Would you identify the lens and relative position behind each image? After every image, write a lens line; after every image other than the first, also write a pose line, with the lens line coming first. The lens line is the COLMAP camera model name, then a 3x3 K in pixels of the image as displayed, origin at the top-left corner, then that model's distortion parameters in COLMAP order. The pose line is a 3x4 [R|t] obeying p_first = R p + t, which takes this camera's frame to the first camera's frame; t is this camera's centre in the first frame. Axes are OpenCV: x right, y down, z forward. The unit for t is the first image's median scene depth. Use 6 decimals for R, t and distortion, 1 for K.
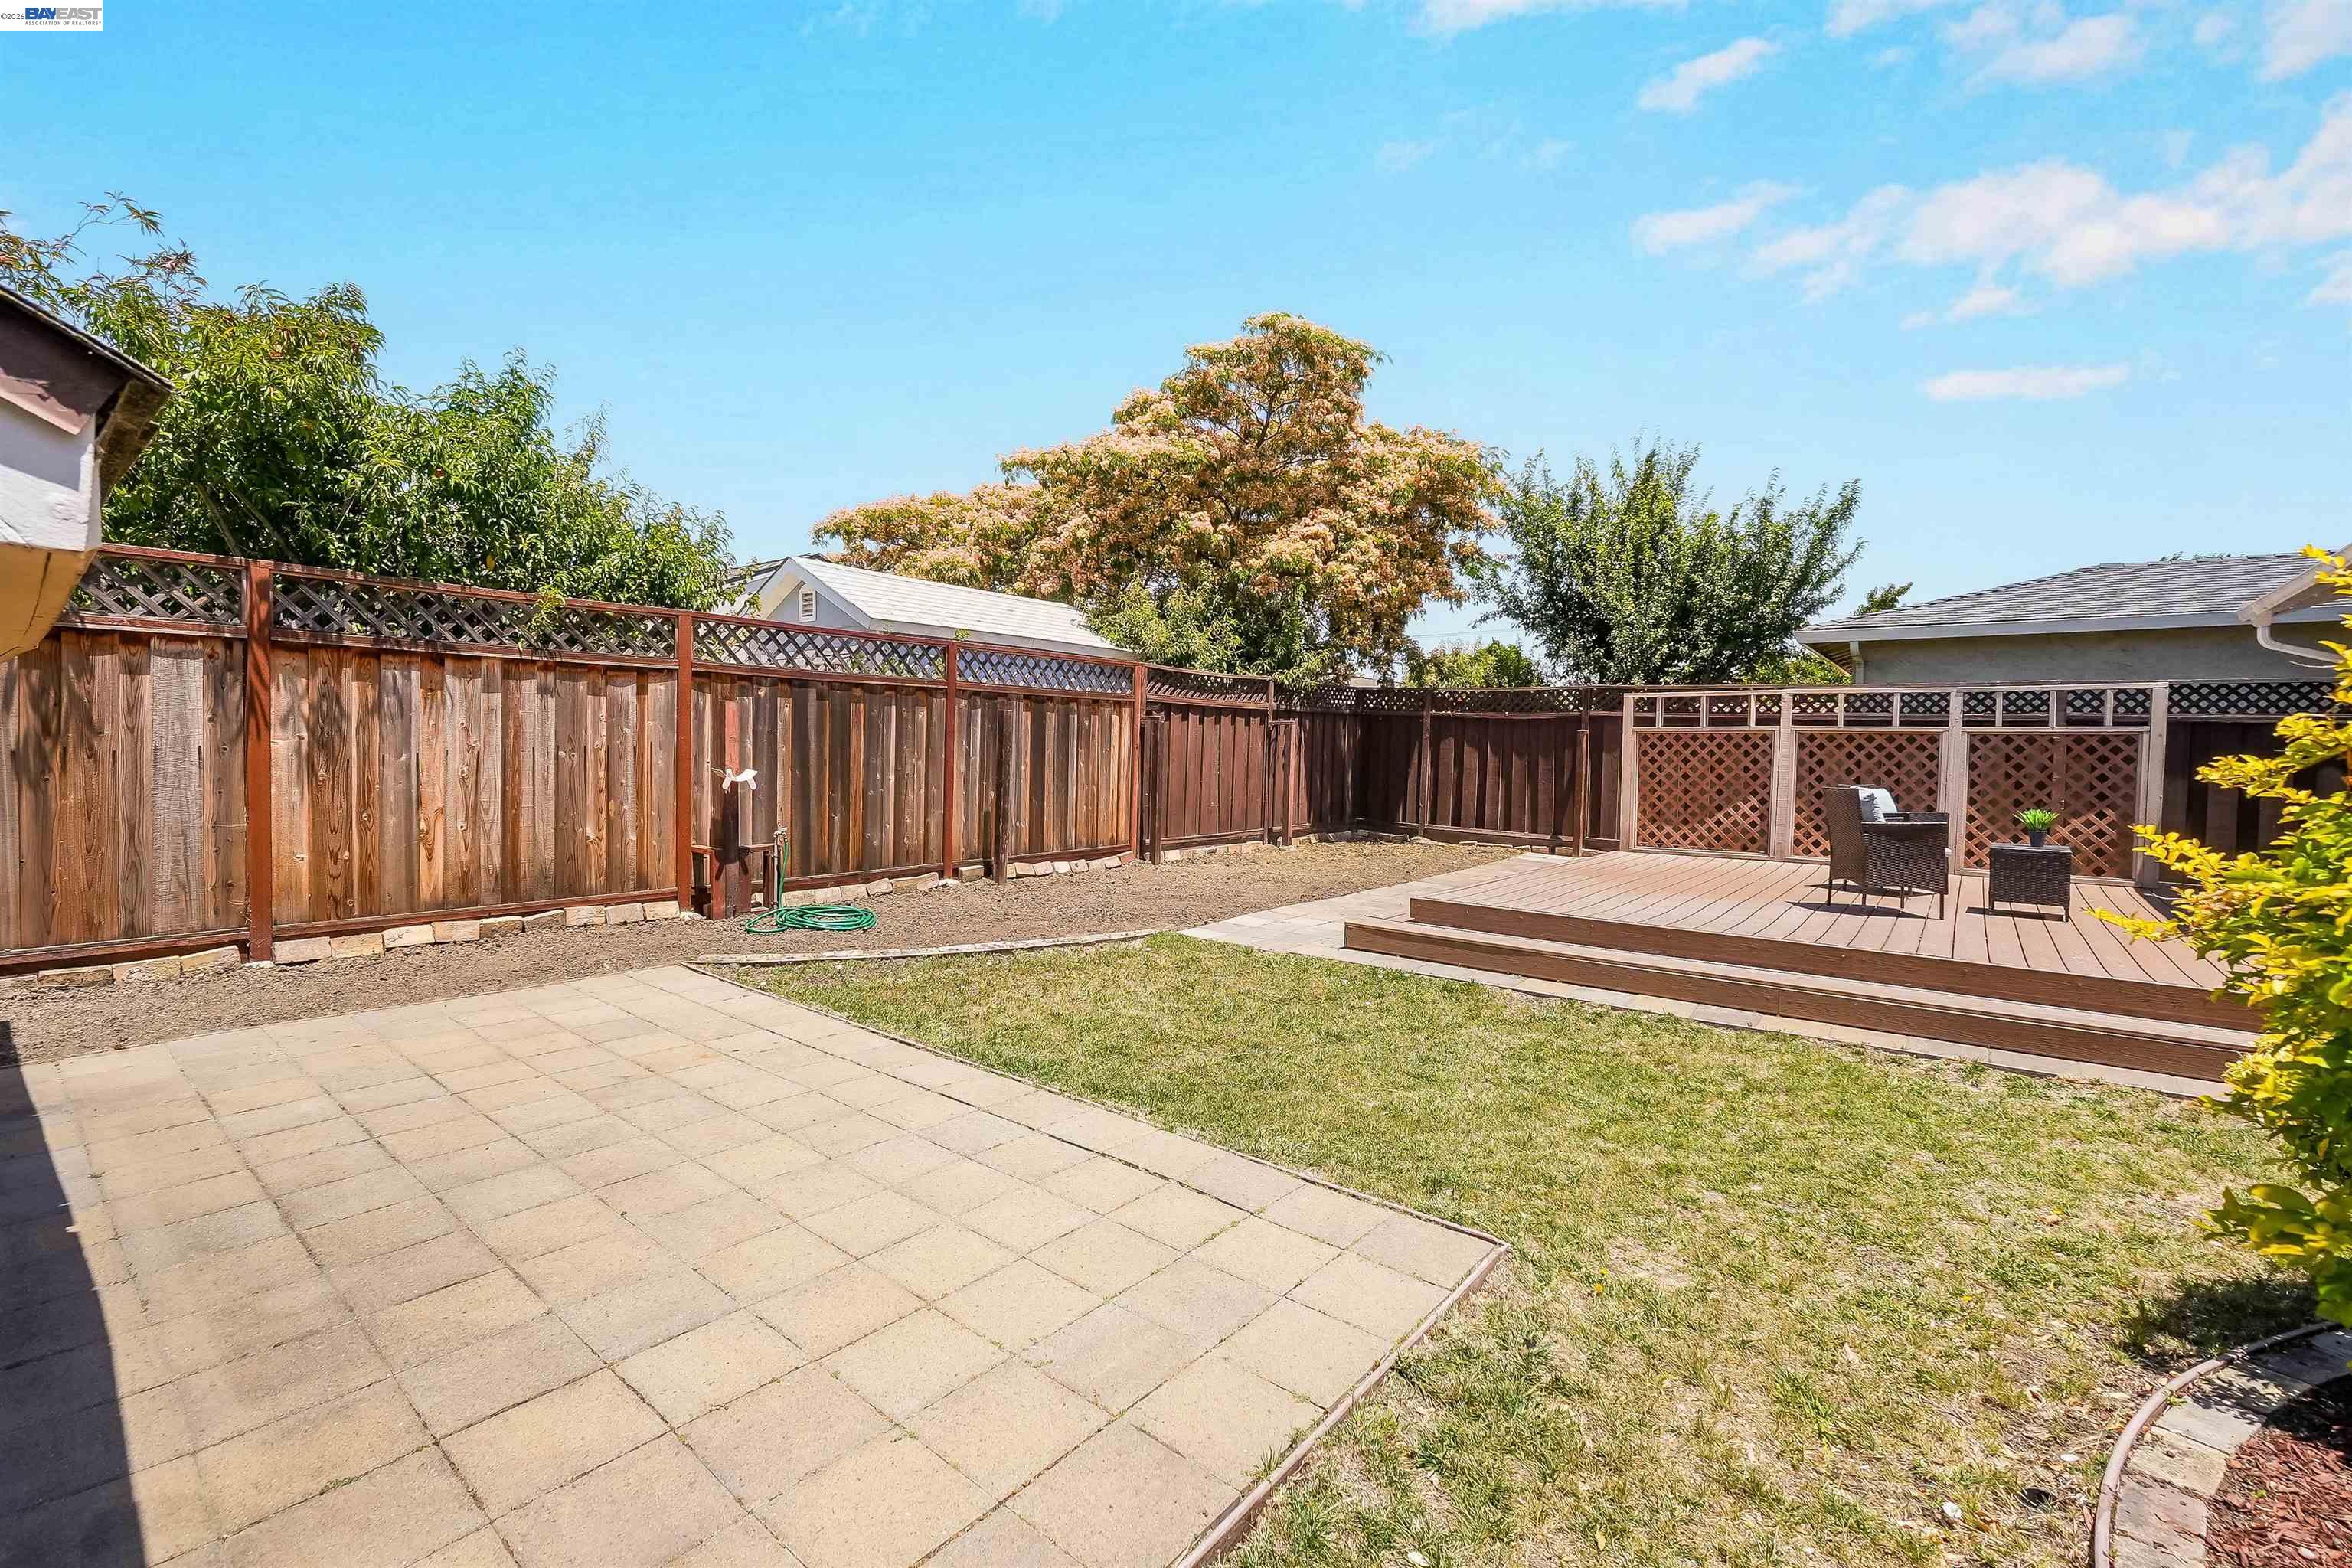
lens RADIAL K [[1023.8, 0, 1161.6], [0, 1023.8, 781.8], [0, 0, 1]] dist [-0.004862, -0.000067]
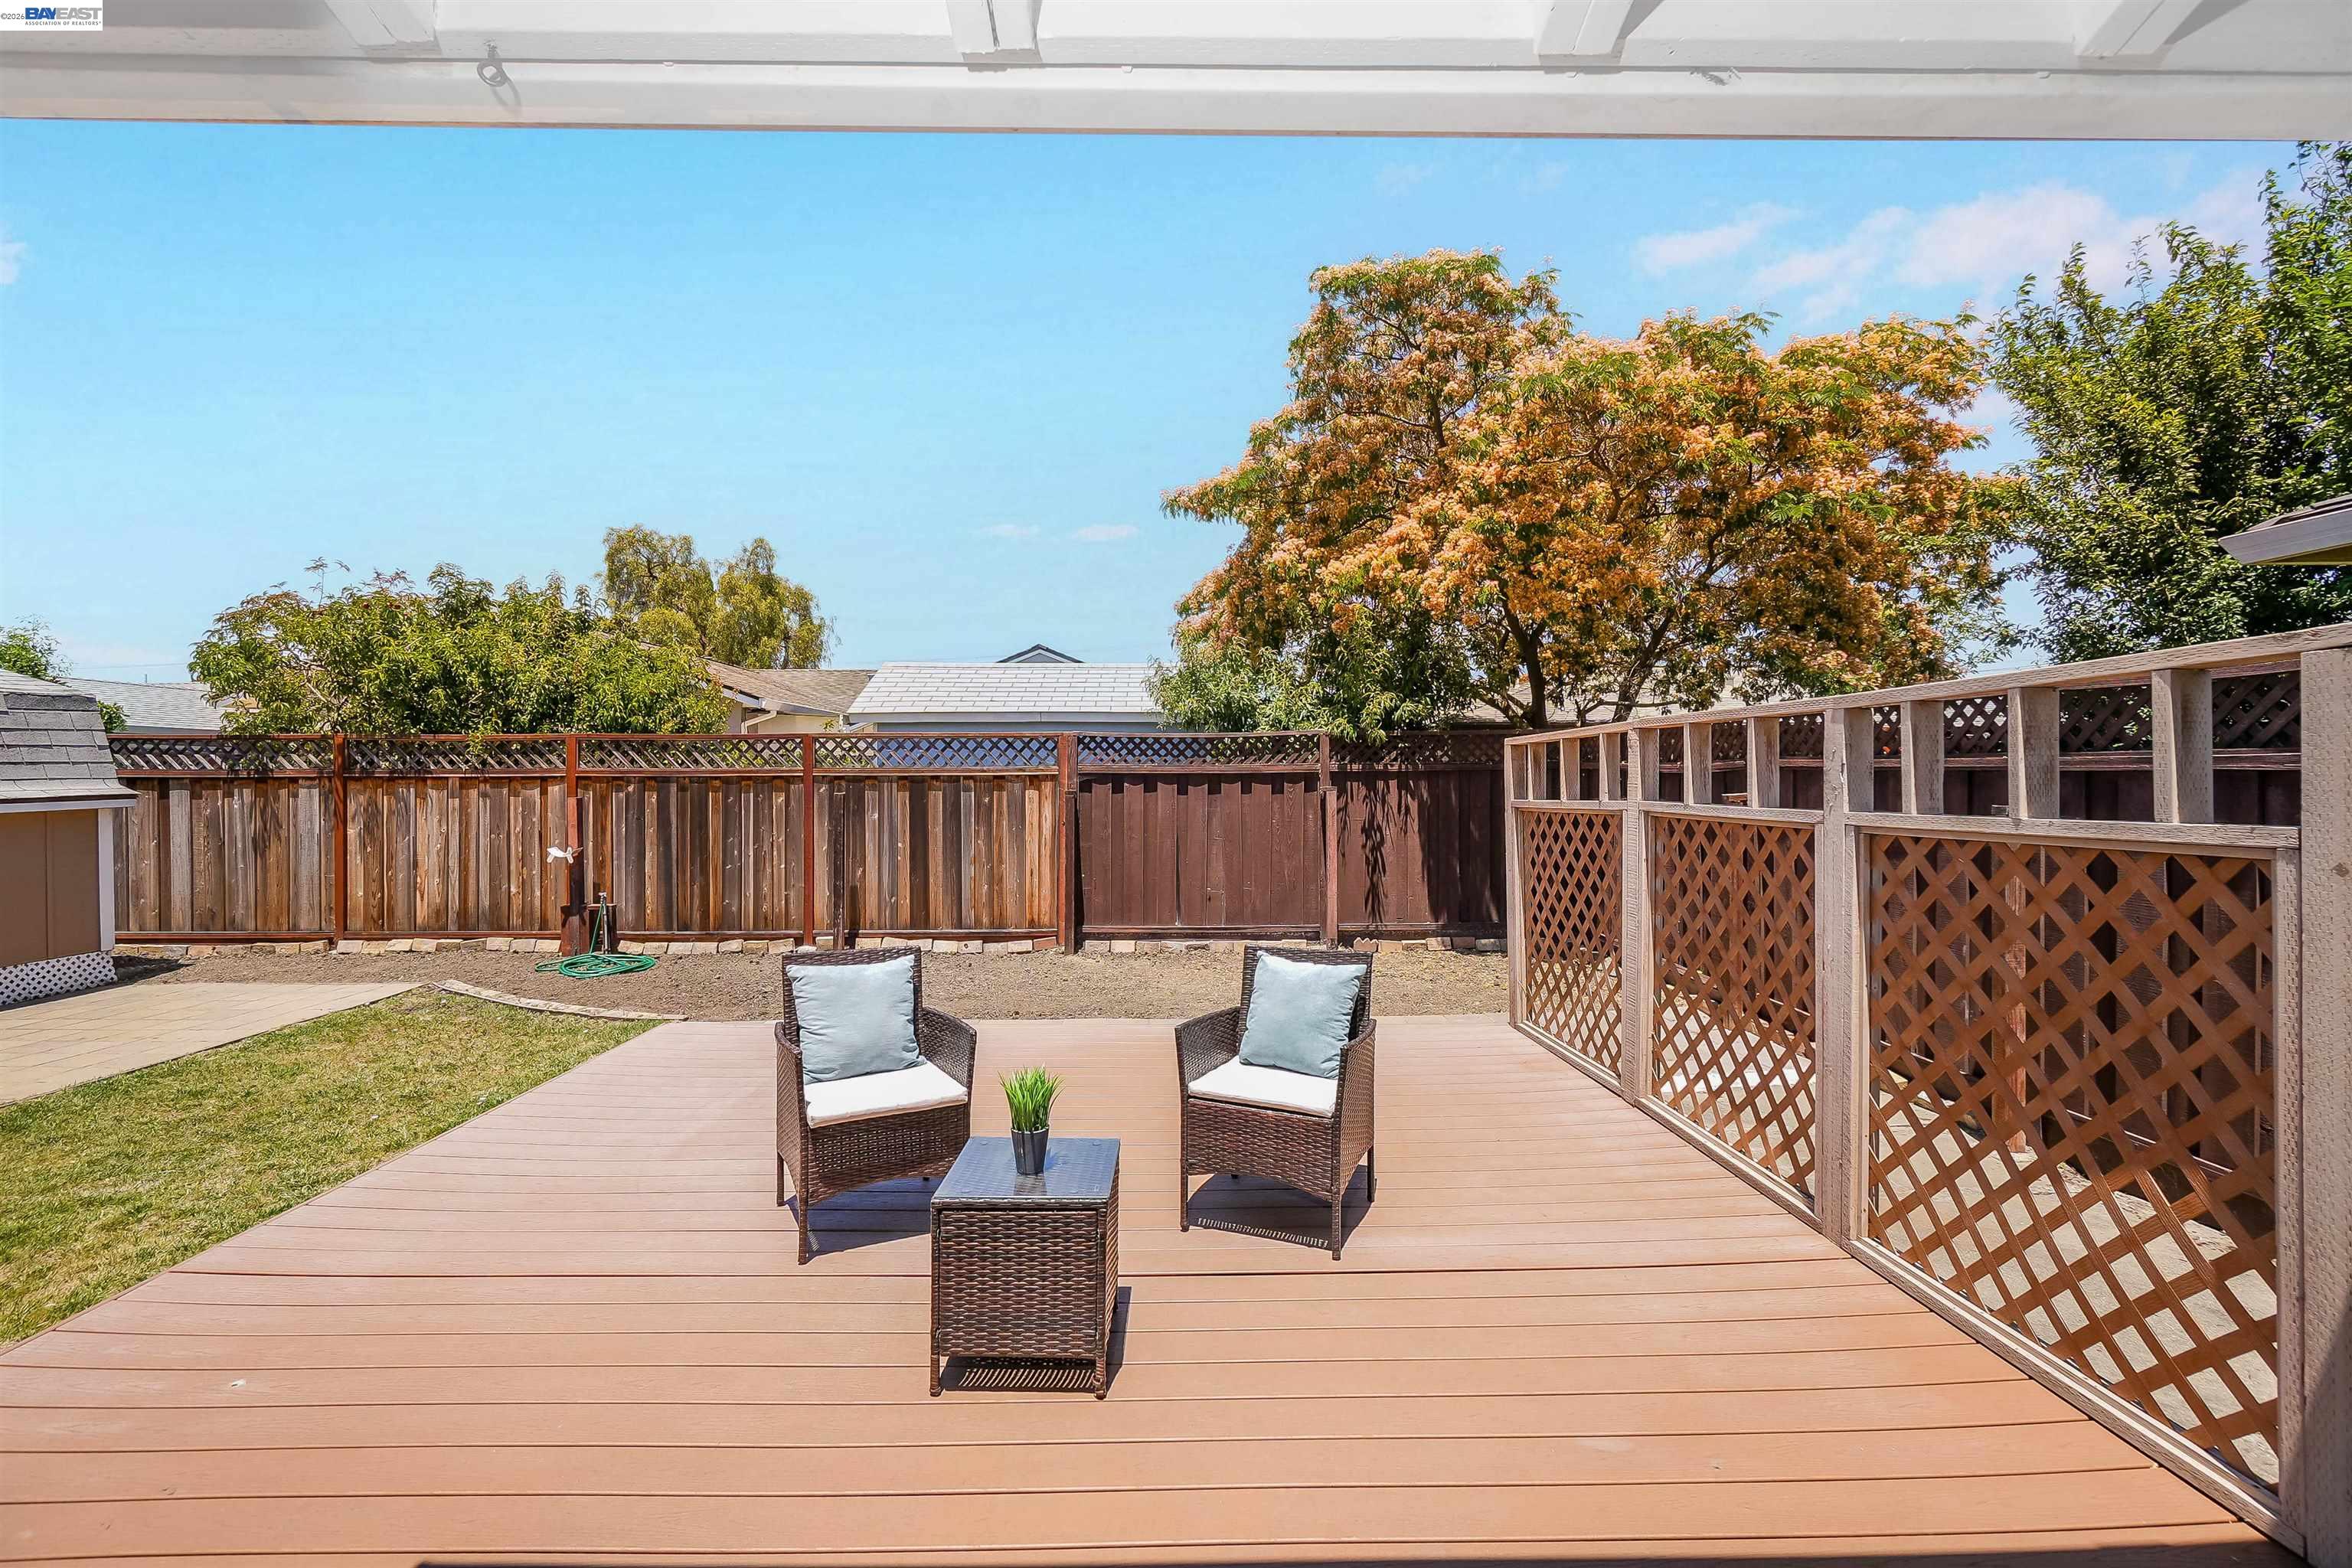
lens RADIAL K [[1023.8, 0, 1162.1], [0, 1023.8, 772.6], [0, 0, 1]] dist [-0.004862, -0.000067]
pose [[0.636482, -0.027302, -0.770808, 1.055032], [-0.012439, 0.998880, -0.045651, -0.055309], [0.771191, 0.038644, 0.635429, 0.681391]]
